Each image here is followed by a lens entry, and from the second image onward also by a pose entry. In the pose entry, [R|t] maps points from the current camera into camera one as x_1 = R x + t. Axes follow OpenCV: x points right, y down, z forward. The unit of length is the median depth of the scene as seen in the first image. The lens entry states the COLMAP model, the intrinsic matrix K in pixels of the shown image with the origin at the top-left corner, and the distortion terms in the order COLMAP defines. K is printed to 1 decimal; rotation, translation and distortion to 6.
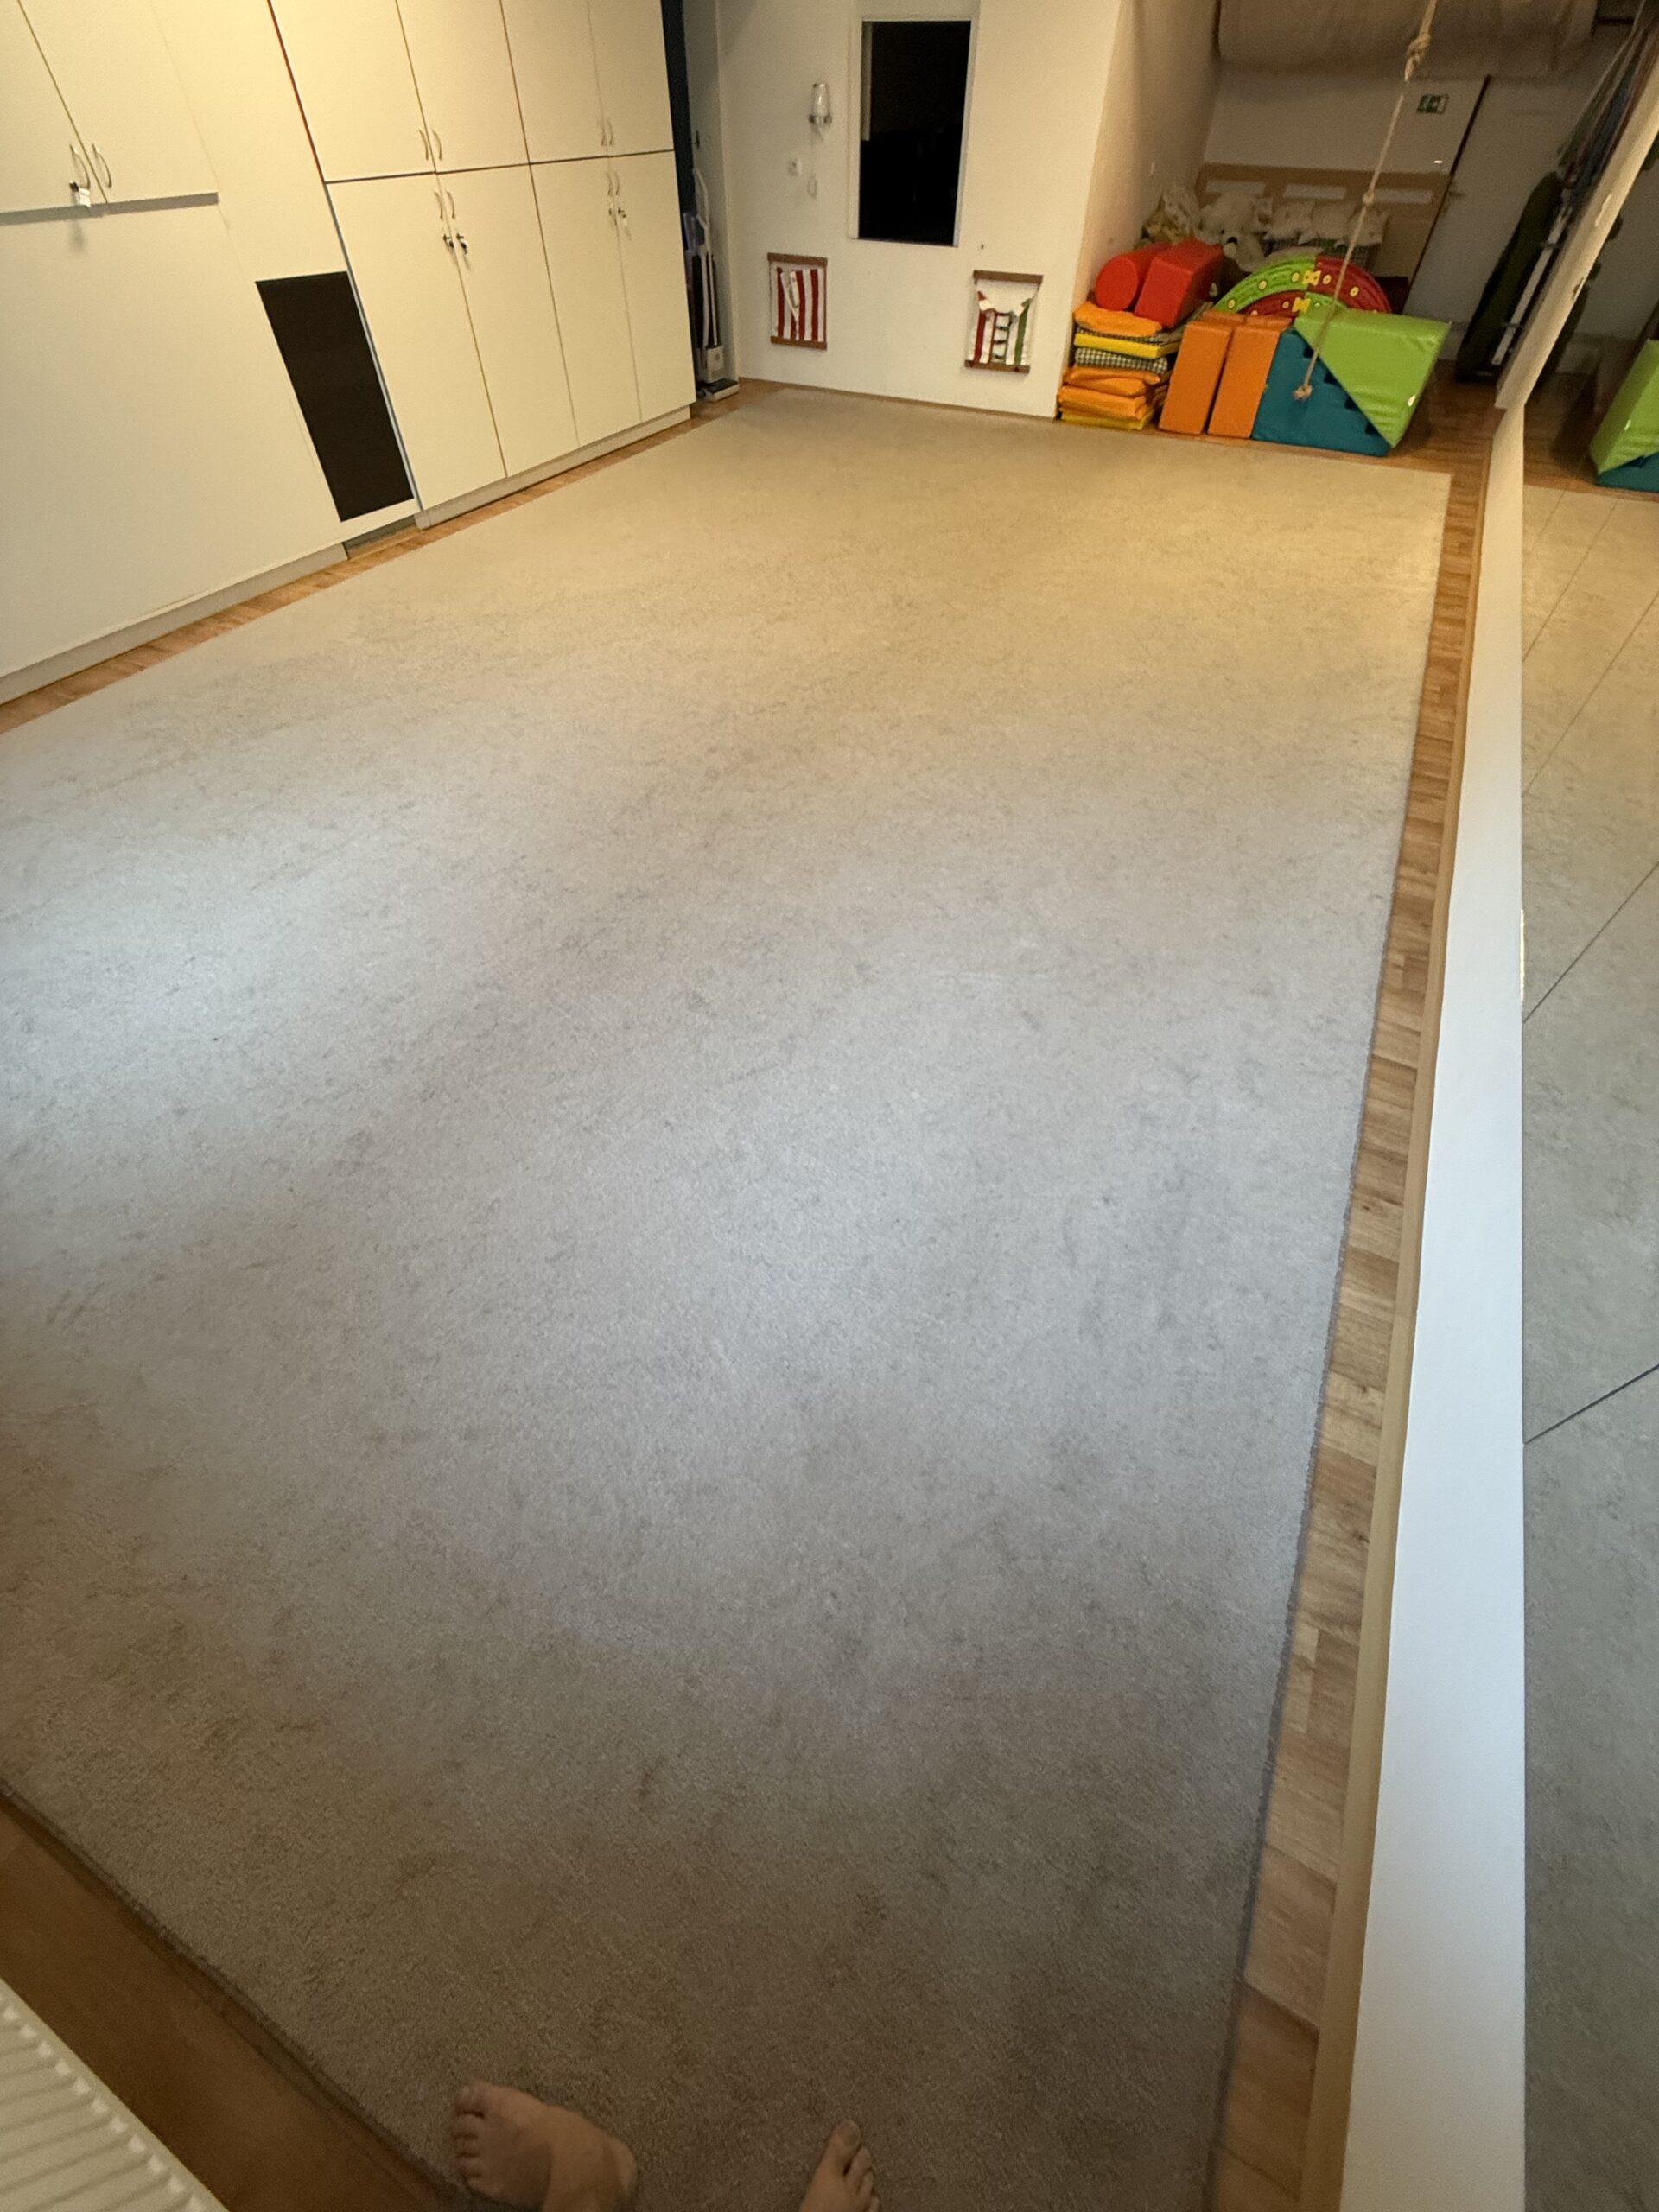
lens RADIAL K [[893.0, 0, 829.5], [0, 893.0, 1106.0], [0, 0, 1]] dist [0.002267, -0.000350]
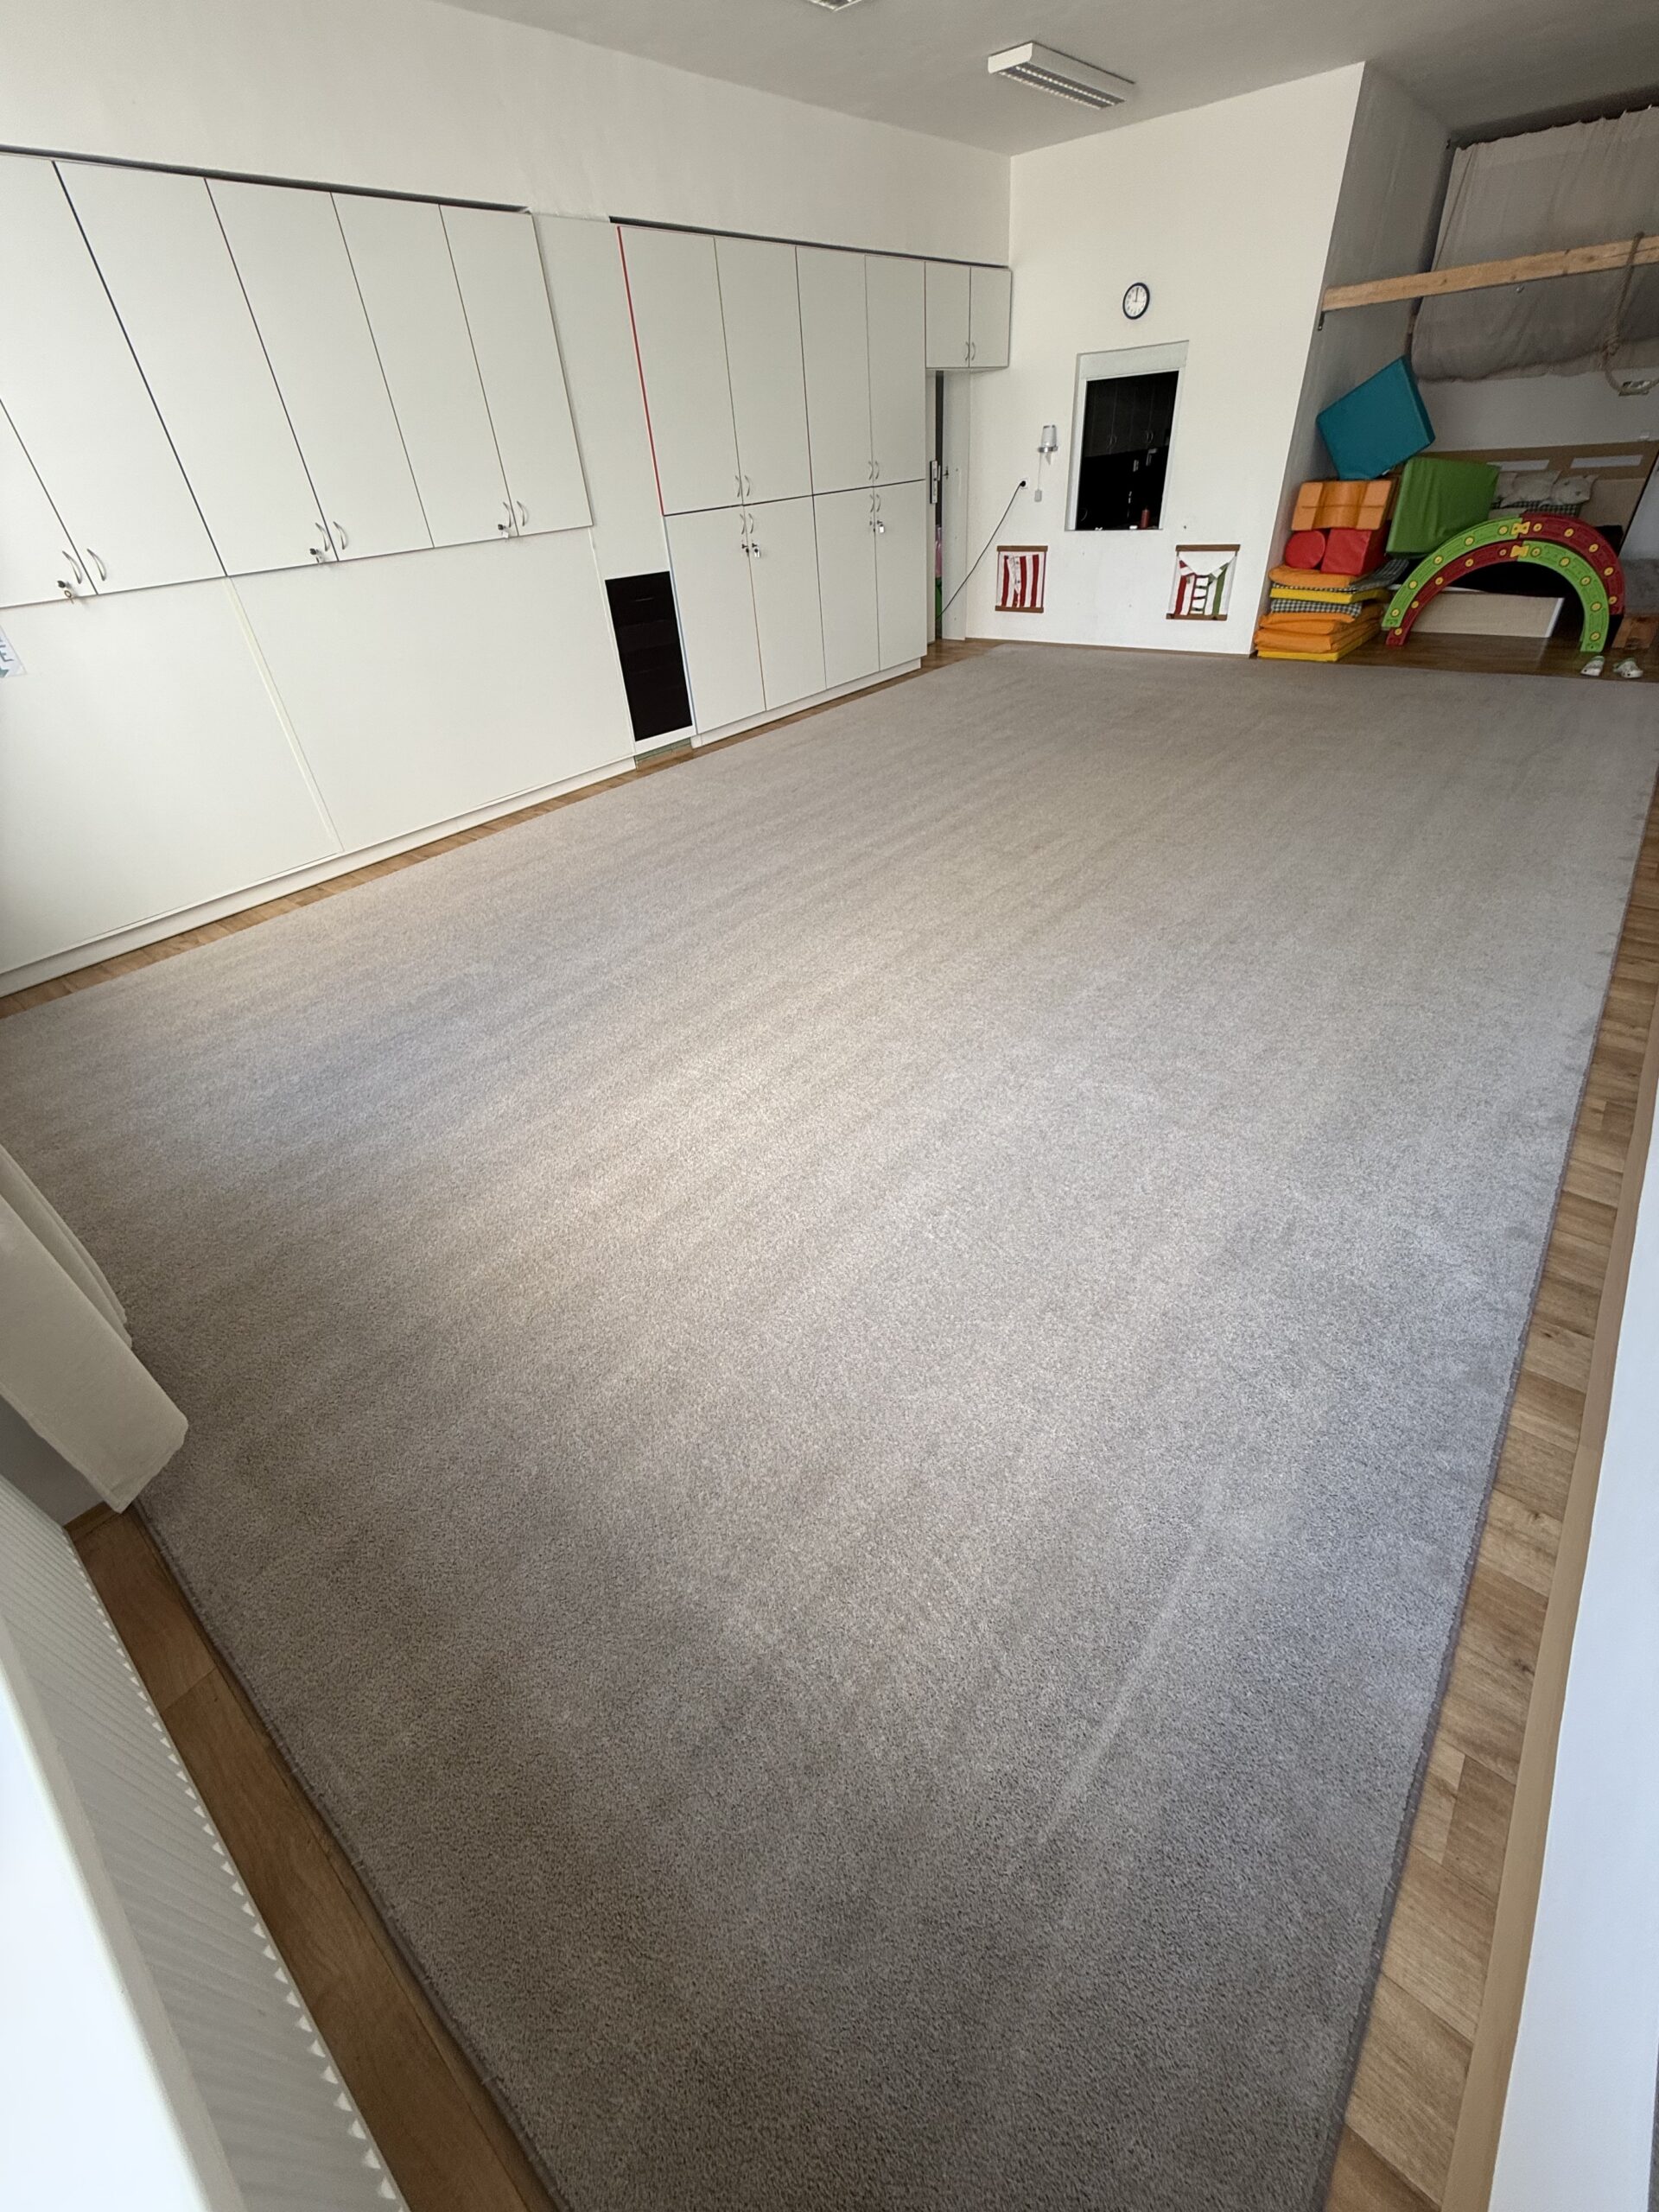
lens RADIAL K [[893.0, 0, 829.5], [0, 893.0, 1106.0], [0, 0, 1]] dist [0.002267, -0.000350]
pose [[0.974113, 0.067373, -0.215787, 0.051209], [-0.112508, 0.972427, -0.204273, 0.131402], [0.196075, 0.223263, 0.954834, -0.068360]]
